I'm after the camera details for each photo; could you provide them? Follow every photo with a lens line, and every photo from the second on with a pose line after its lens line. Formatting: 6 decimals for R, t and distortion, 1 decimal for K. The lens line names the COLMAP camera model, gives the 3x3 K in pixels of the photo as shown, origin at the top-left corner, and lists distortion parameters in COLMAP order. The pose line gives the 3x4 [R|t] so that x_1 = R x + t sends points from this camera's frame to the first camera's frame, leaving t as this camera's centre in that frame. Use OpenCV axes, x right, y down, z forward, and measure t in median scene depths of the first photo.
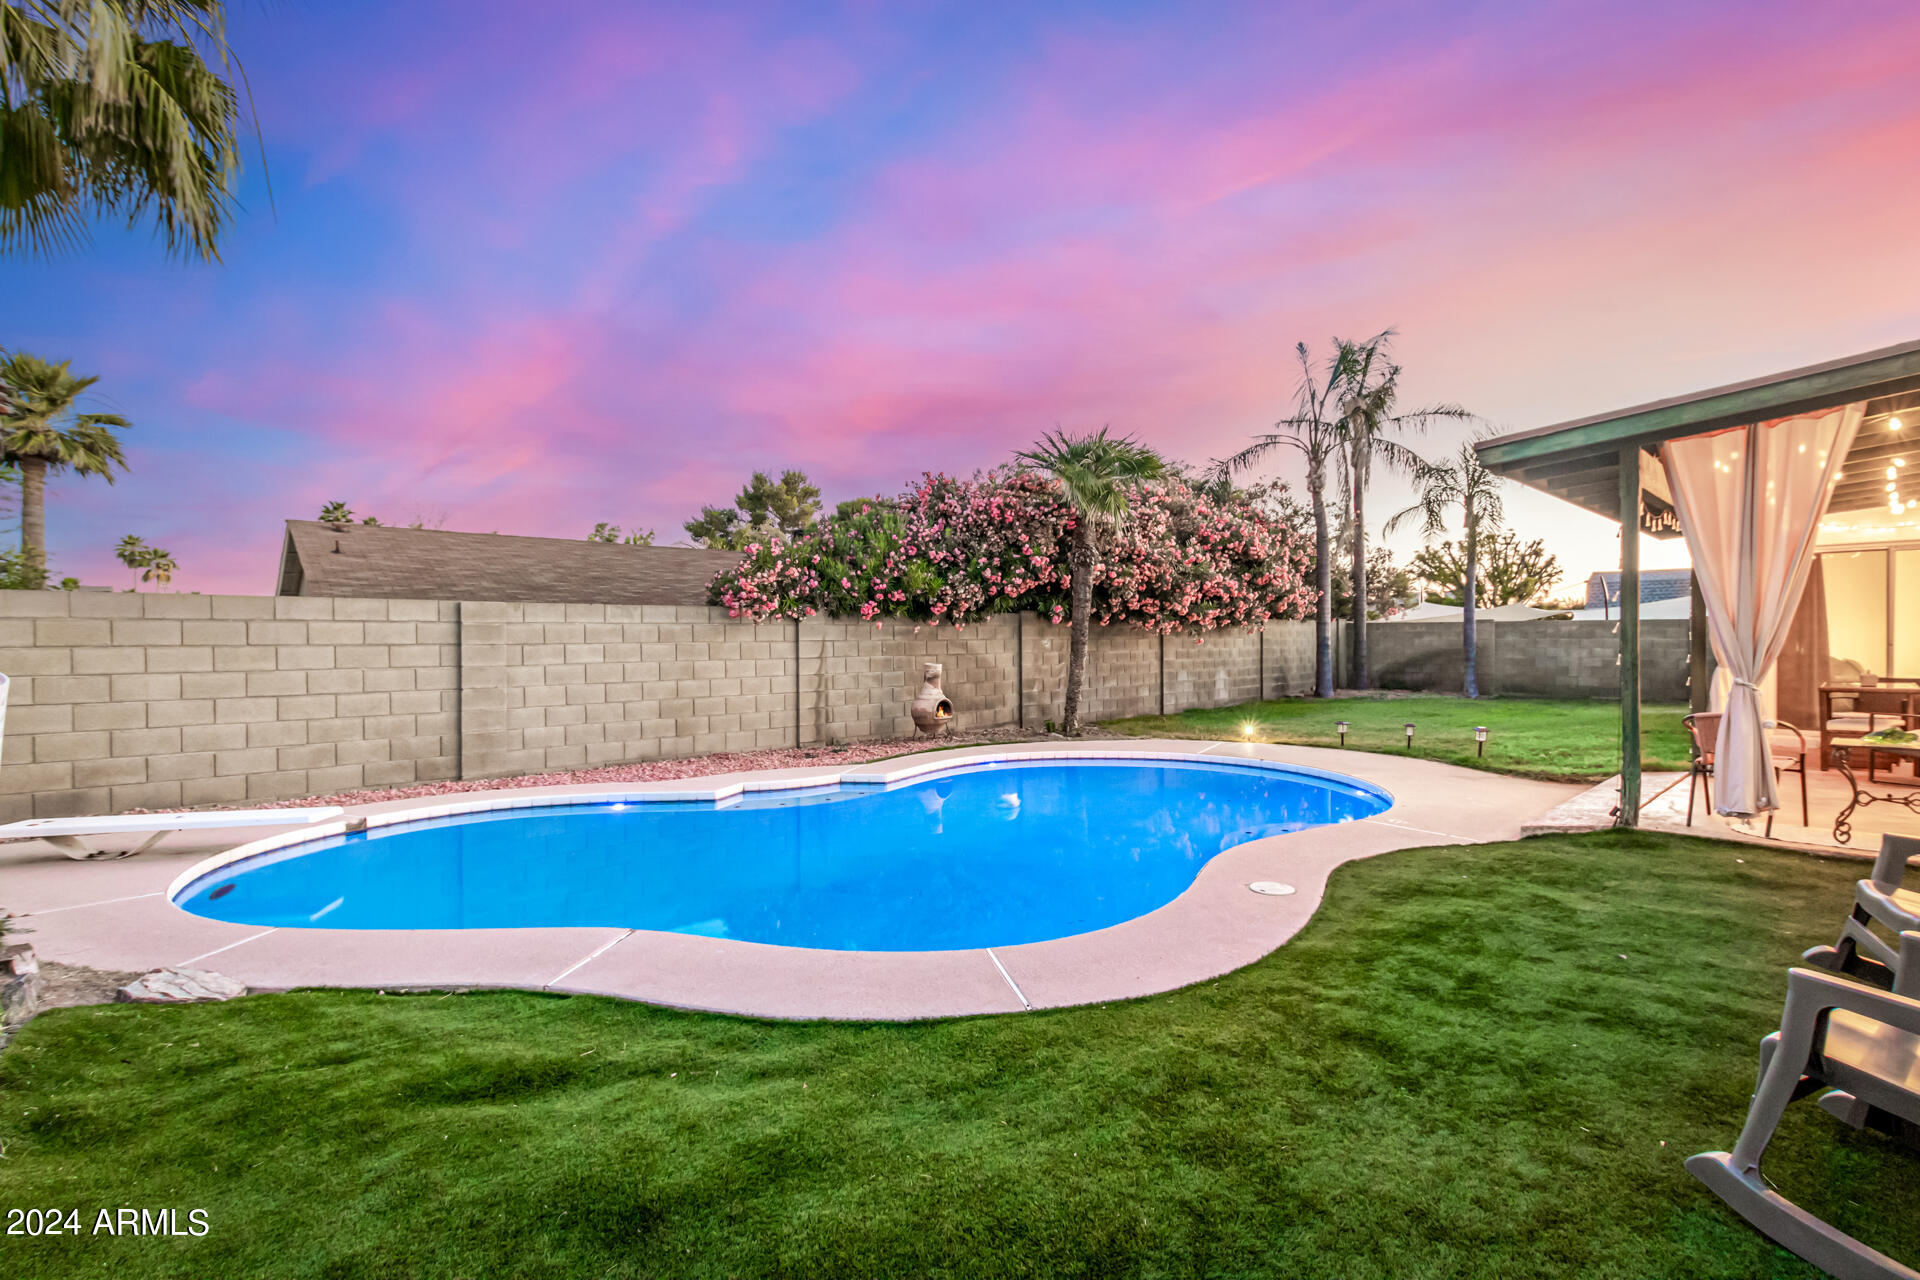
lens RADIAL K [[872.0, 0, 961.1], [0, 872.0, 642.9], [0, 0, 1]] dist [0.001258, 0.000100]
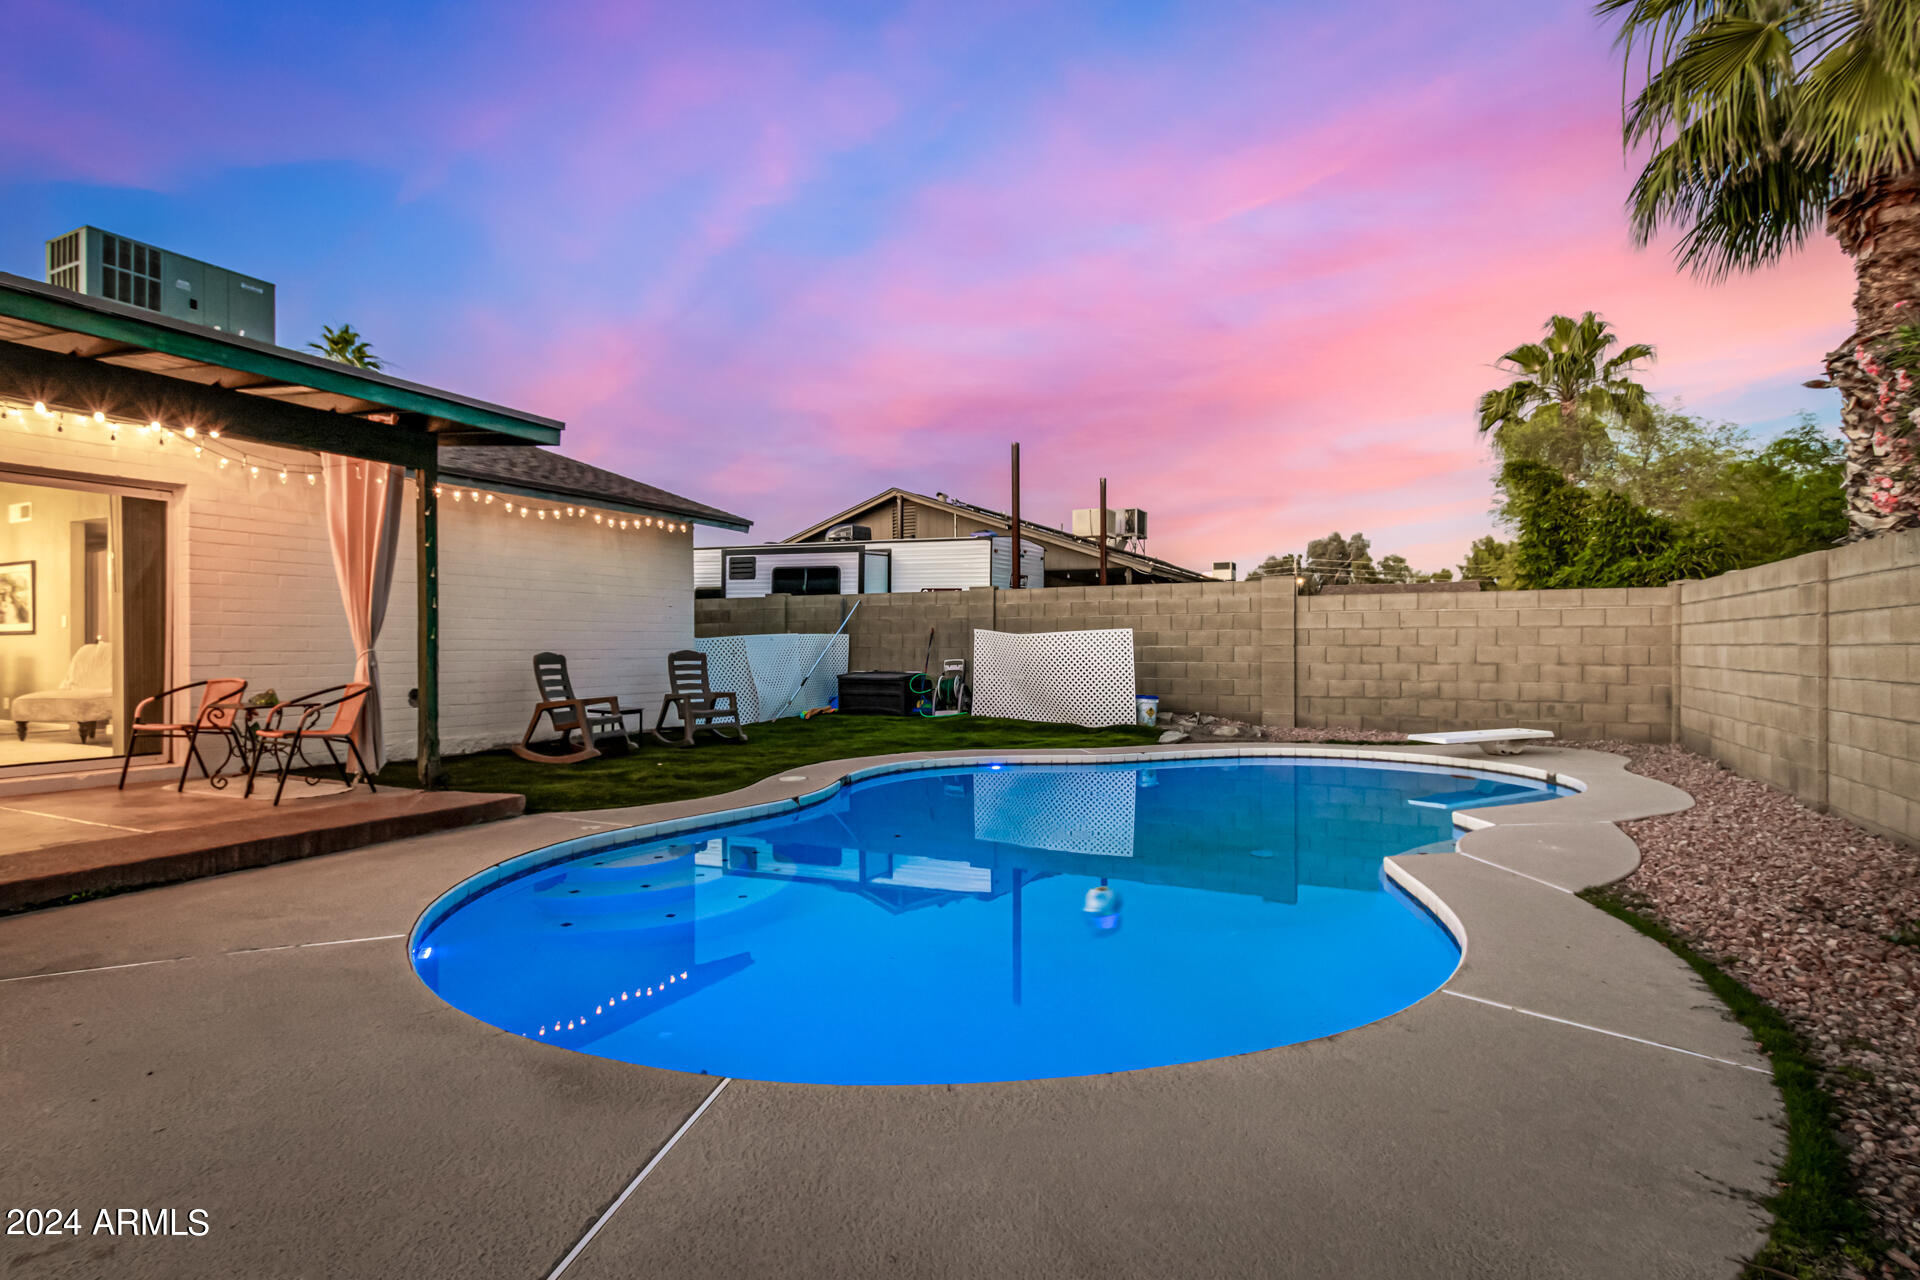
lens RADIAL K [[948.4, 0, 961.4], [0, 948.4, 642.5], [0, 0, 1]] dist [0.006648, 0.000386]
pose [[-0.941847, 0.003244, -0.336027, 0.306217], [0.002794, 0.999994, 0.001824, 0.018119], [0.336031, 0.000779, -0.941851, 1.282189]]
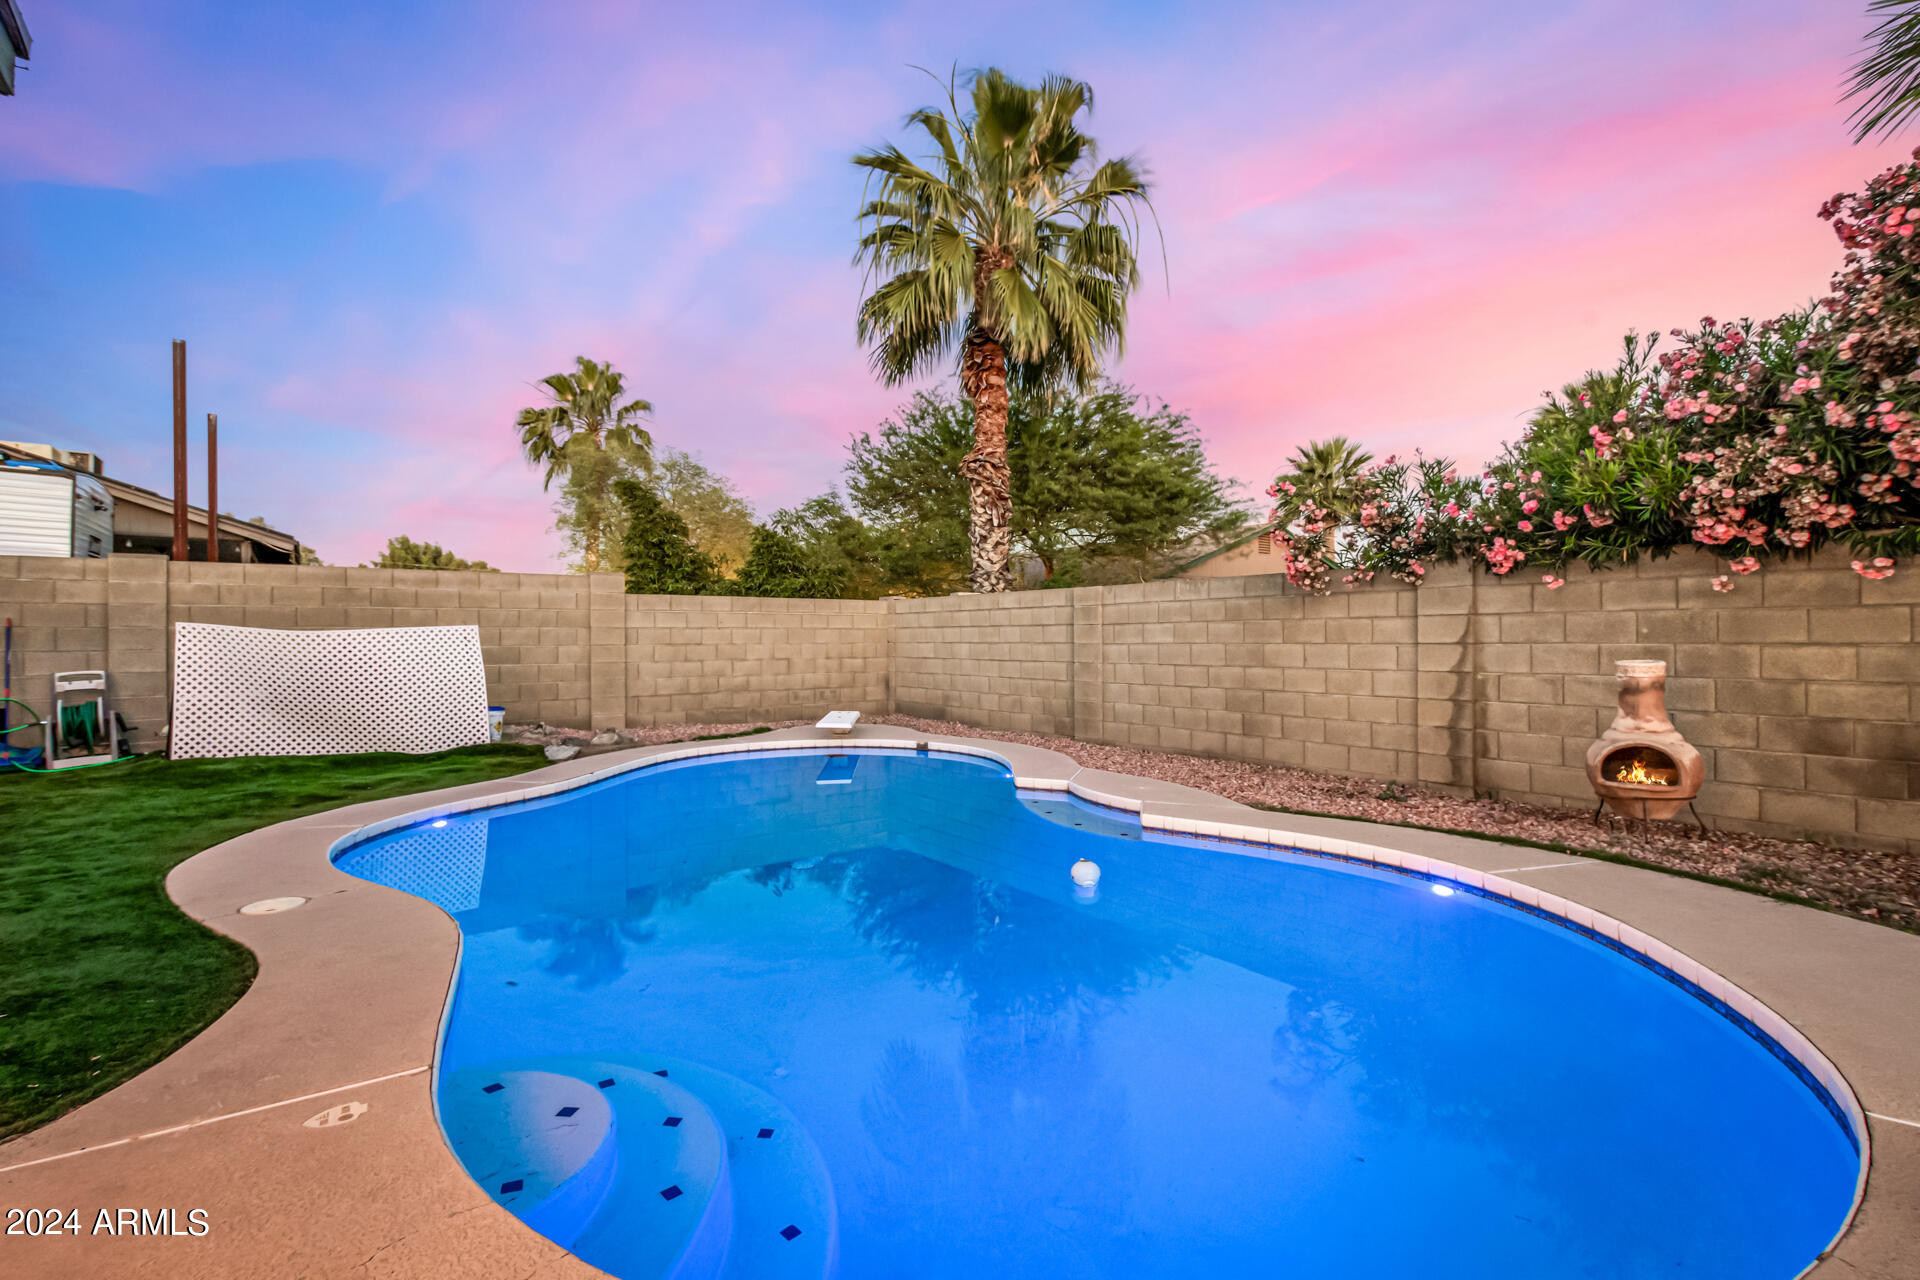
lens RADIAL K [[872.0, 0, 956.4], [0, 872.0, 634.0], [0, 0, 1]] dist [0.001258, 0.000100]
pose [[-0.120072, -0.000859, -0.992765, 0.521471], [-0.000362, 1.000000, -0.000822, 0.012800], [0.992765, 0.000261, -0.120072, 0.826950]]
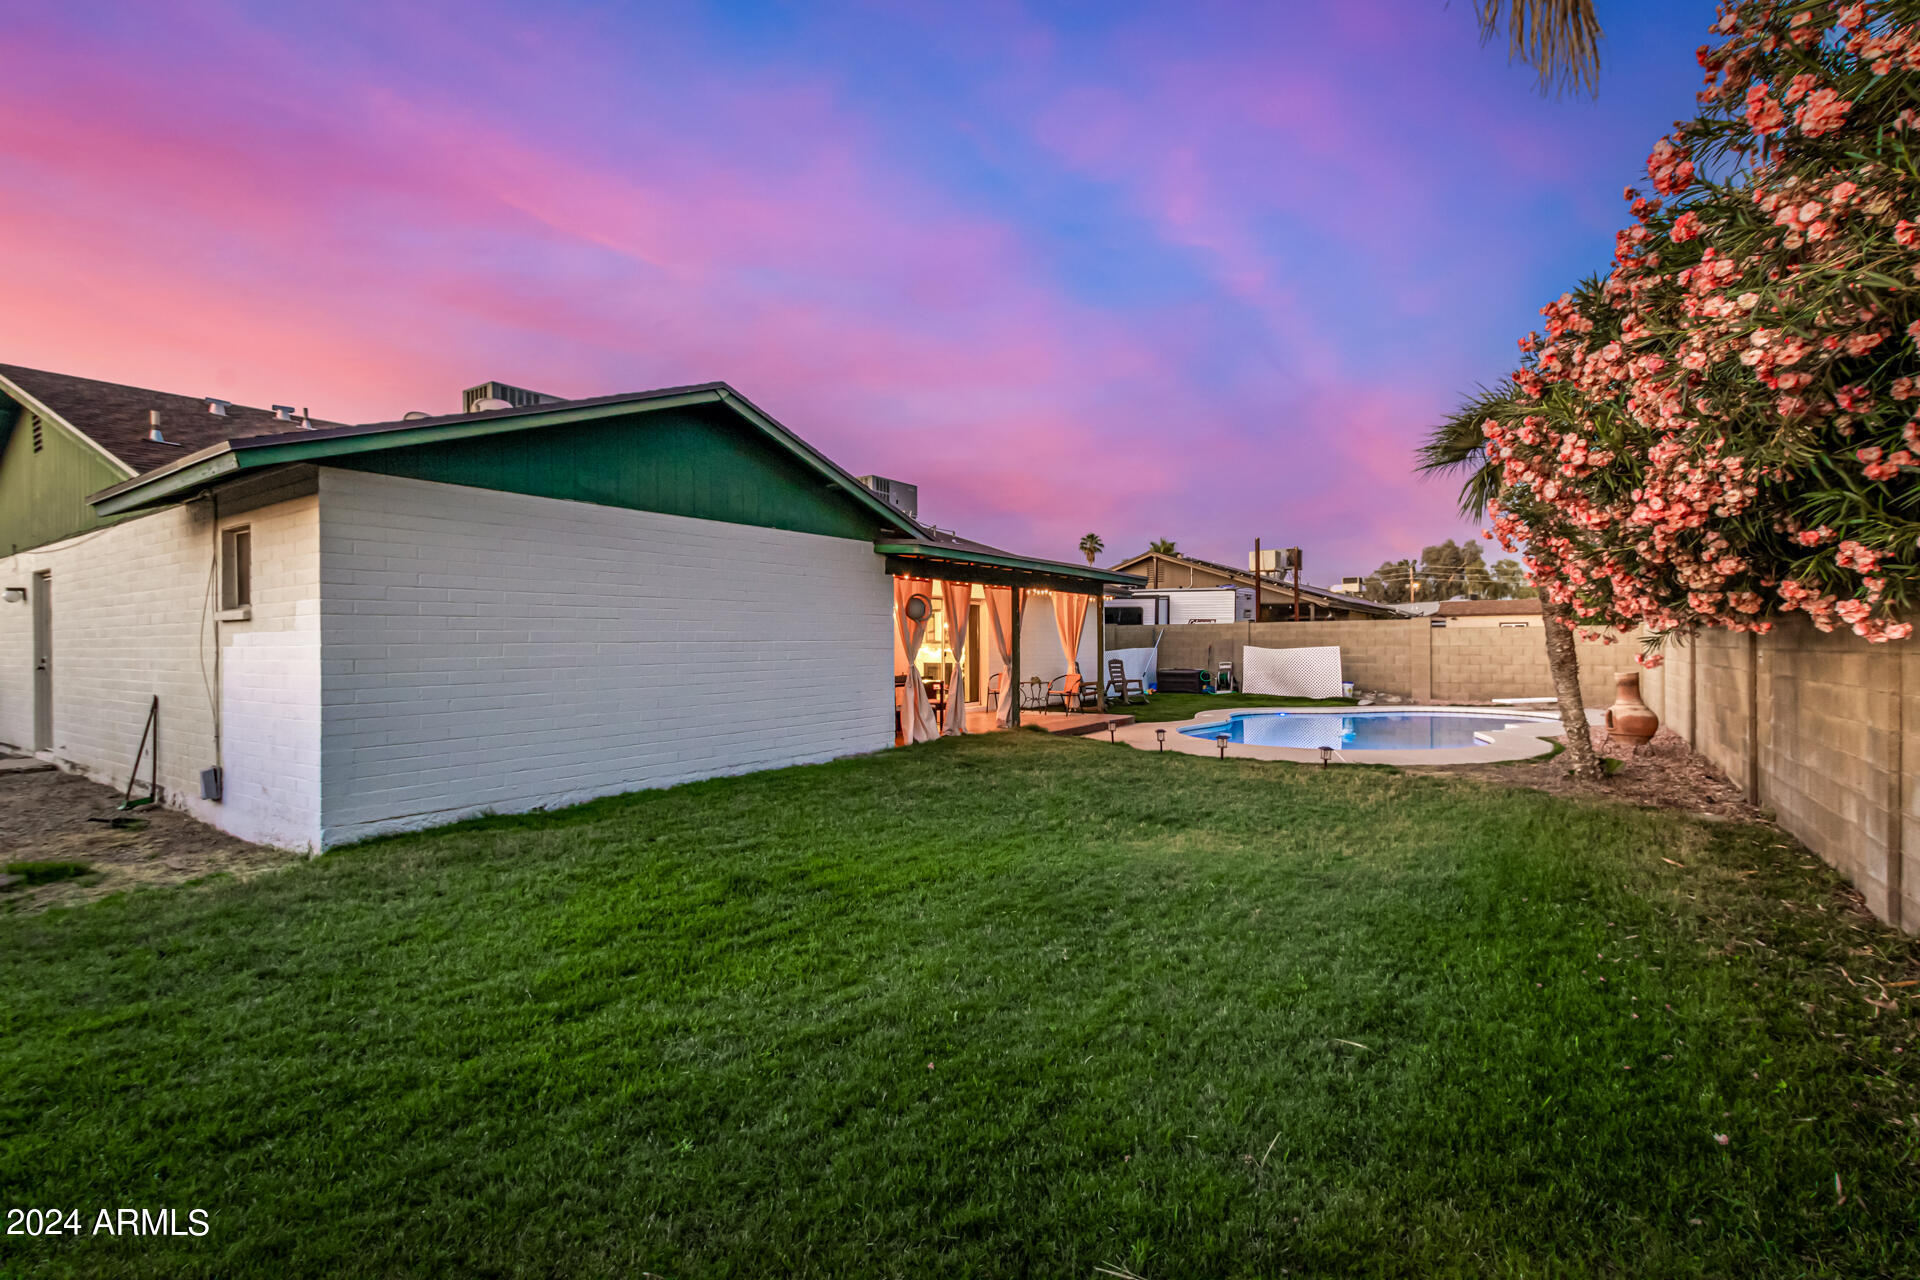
lens RADIAL K [[872.0, 0, 956.1], [0, 872.0, 645.1], [0, 0, 1]] dist [0.001258, 0.000100]
pose [[-0.979263, 0.010683, -0.202312, 1.004352], [0.009747, 0.999937, 0.005621, -0.019411], [0.202359, 0.003533, -0.979305, 2.065760]]
